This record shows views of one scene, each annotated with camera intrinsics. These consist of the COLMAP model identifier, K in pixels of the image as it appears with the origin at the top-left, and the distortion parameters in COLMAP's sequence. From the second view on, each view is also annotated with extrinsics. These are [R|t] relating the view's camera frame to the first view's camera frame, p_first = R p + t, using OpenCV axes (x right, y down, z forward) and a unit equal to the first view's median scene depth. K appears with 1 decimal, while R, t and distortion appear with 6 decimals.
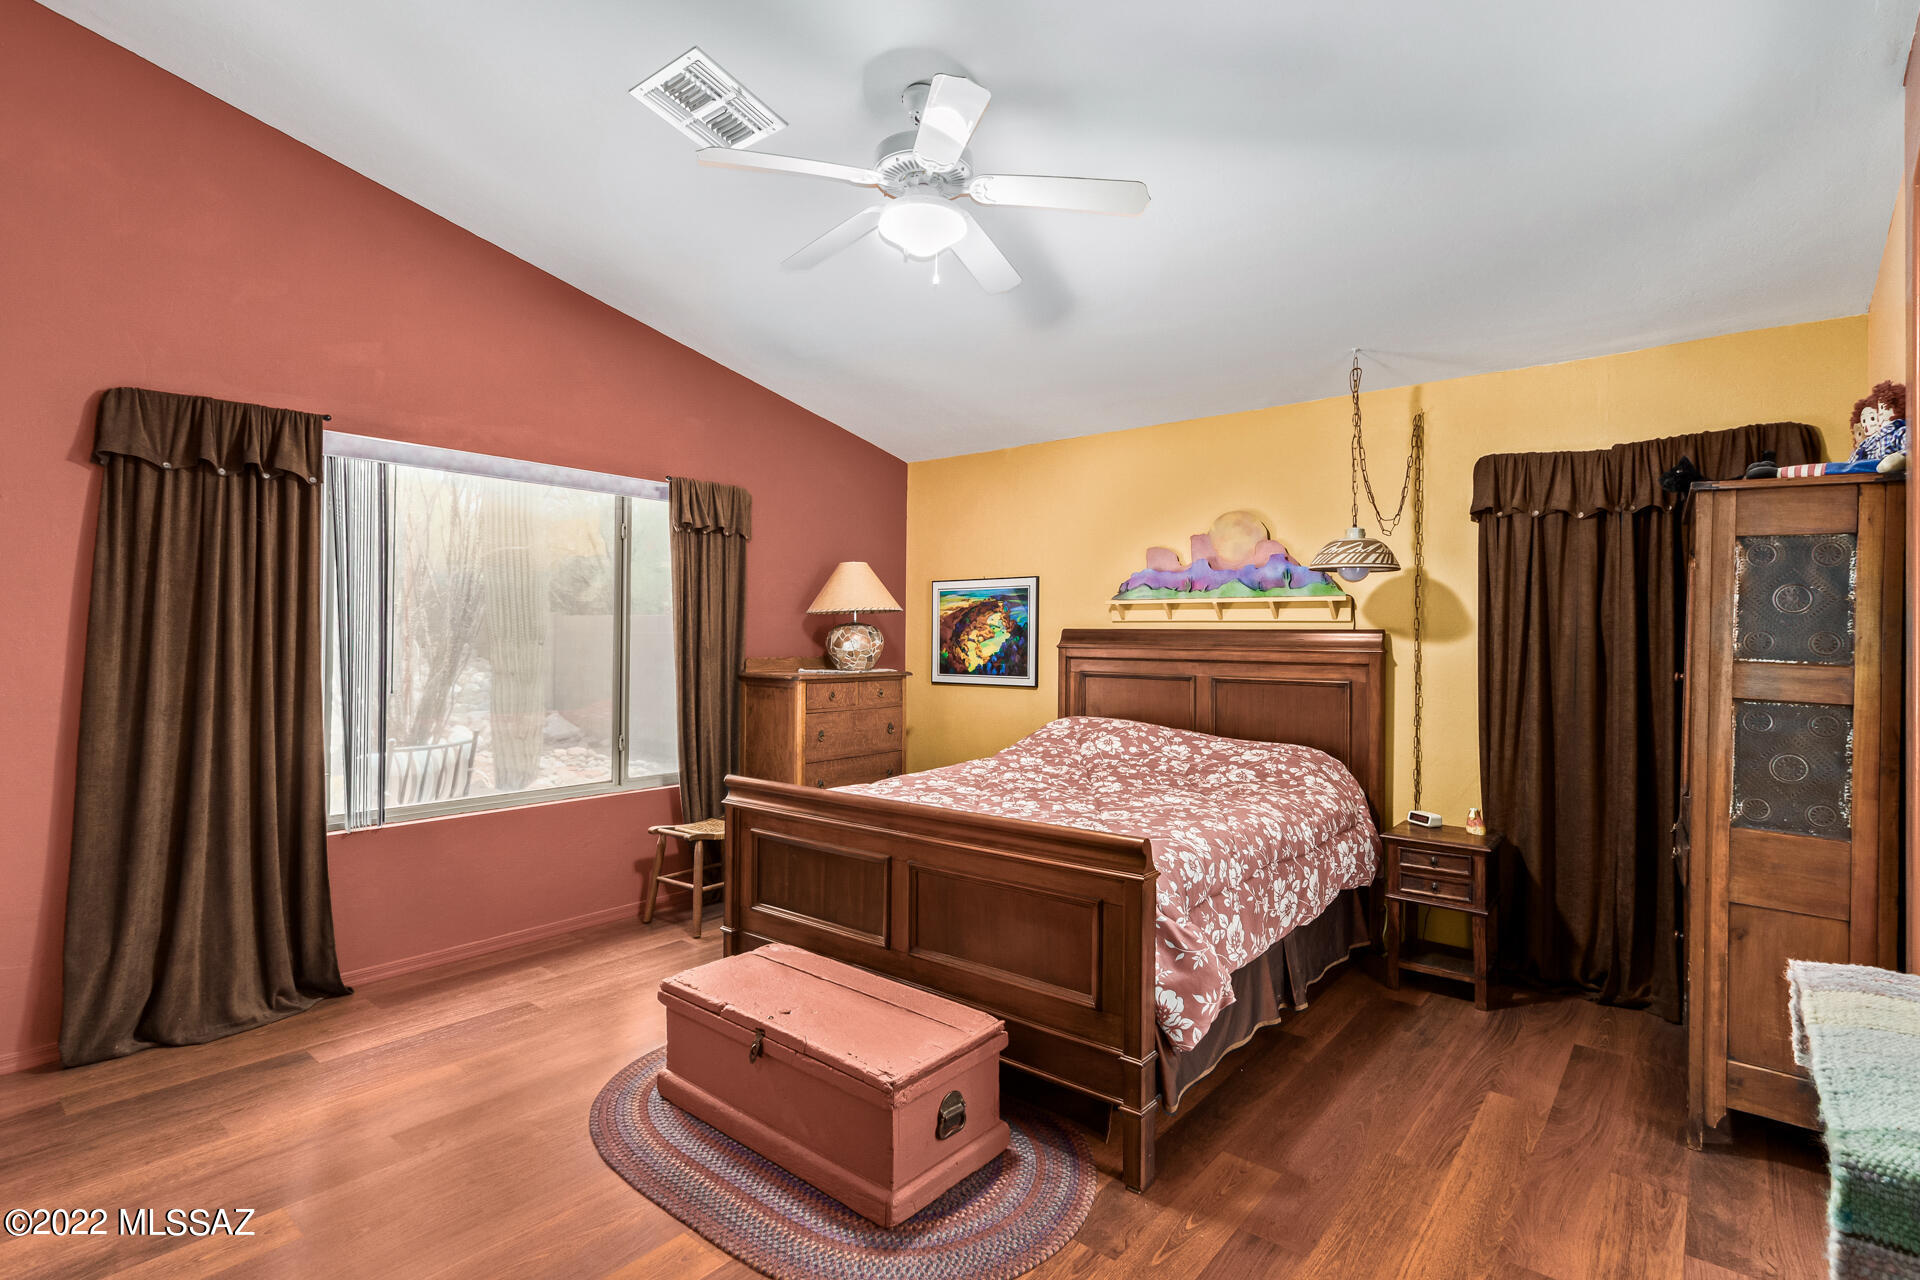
lens RADIAL K [[911.6, 0, 975.8], [0, 911.6, 646.6], [0, 0, 1]] dist [0.006024, -0.000355]
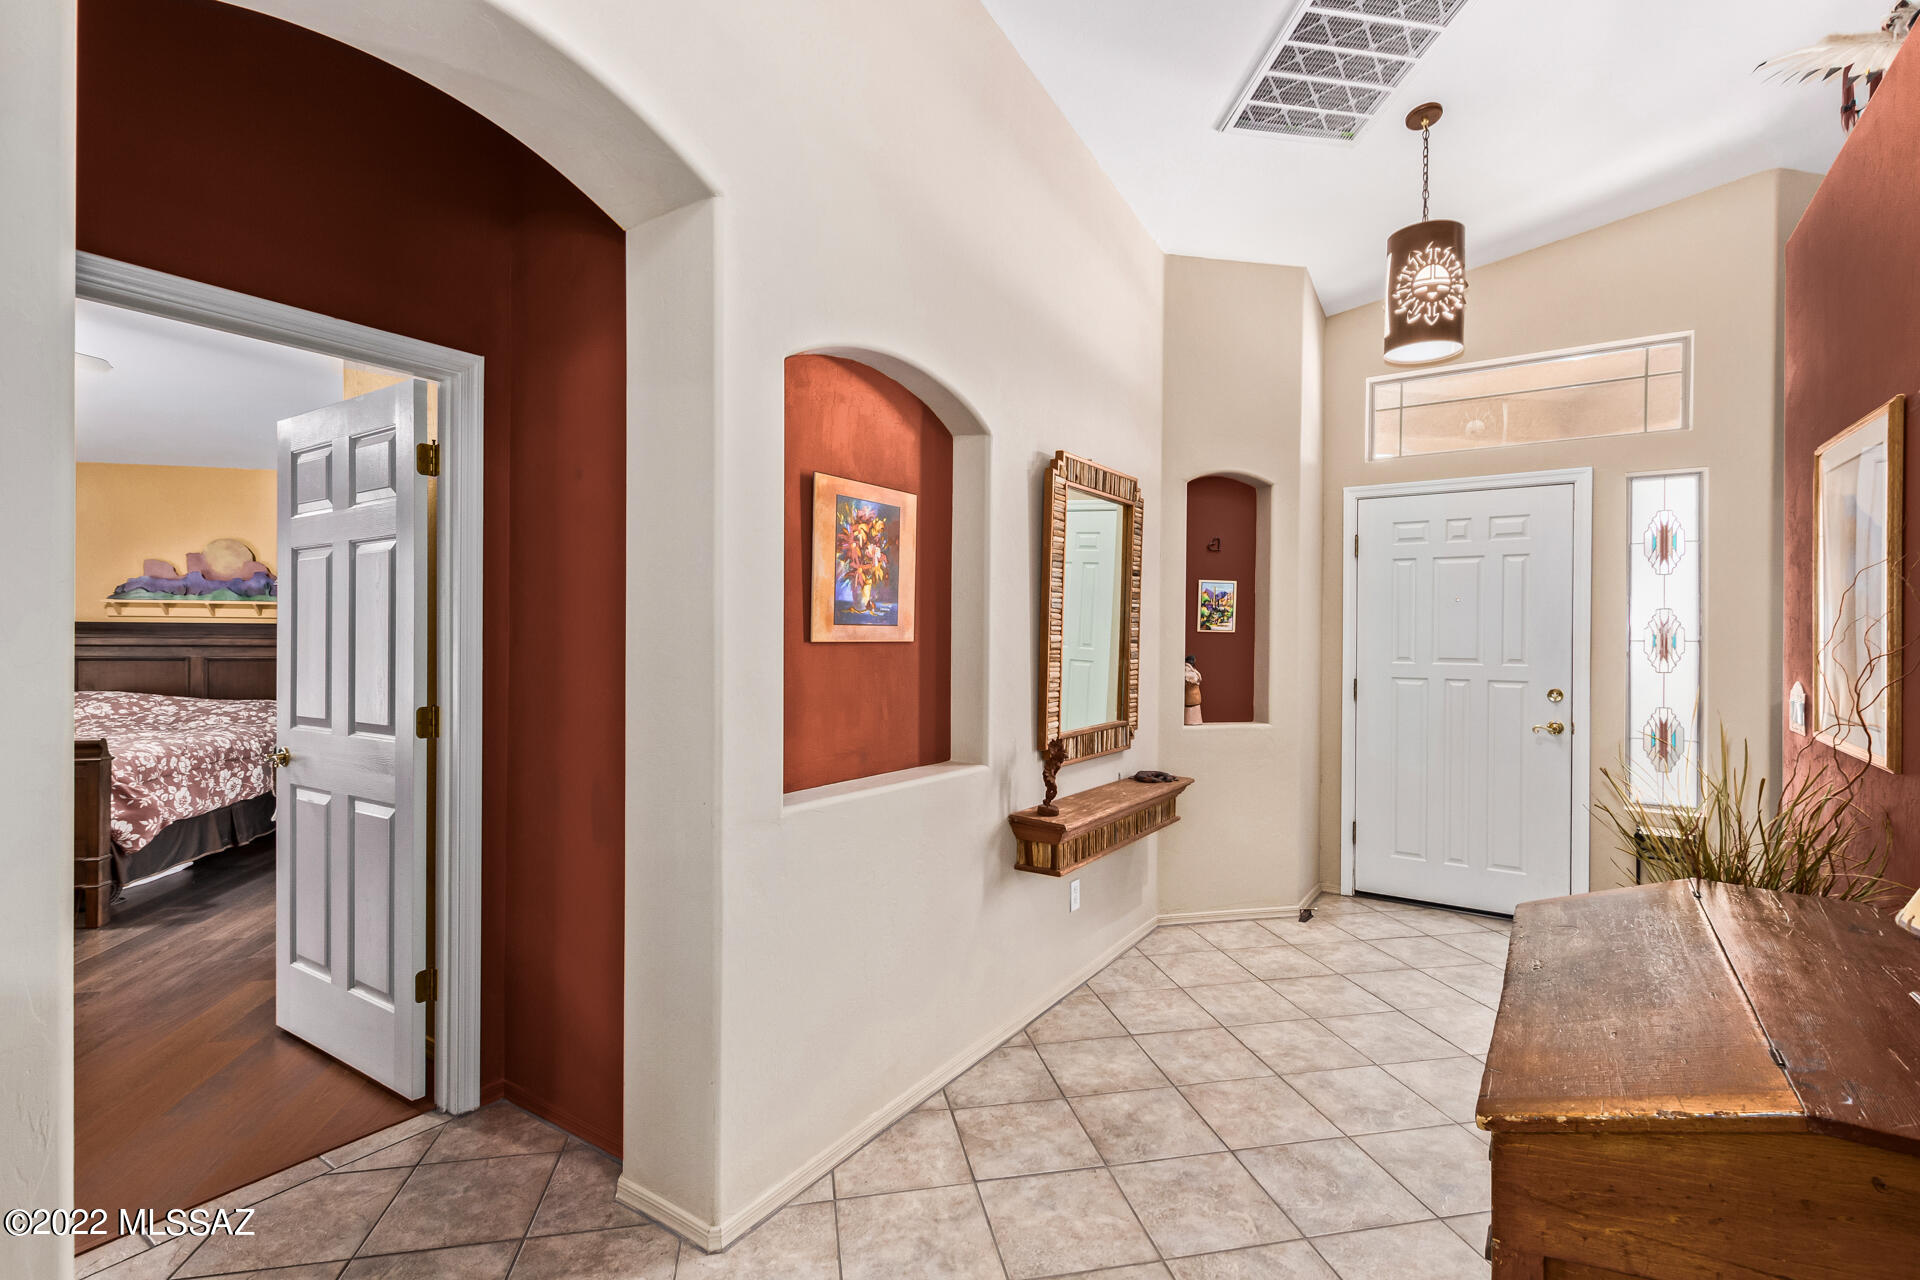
lens RADIAL K [[877.1, 0, 960.0], [0, 877.1, 640.0], [0, 0, 1]] dist [0.000814, -0.000185]
pose [[0.637373, -0.005347, 0.770537, -0.051746], [0.006811, 0.999976, 0.001305, 0.018450], [-0.770525, 0.004417, 0.637394, -1.051403]]
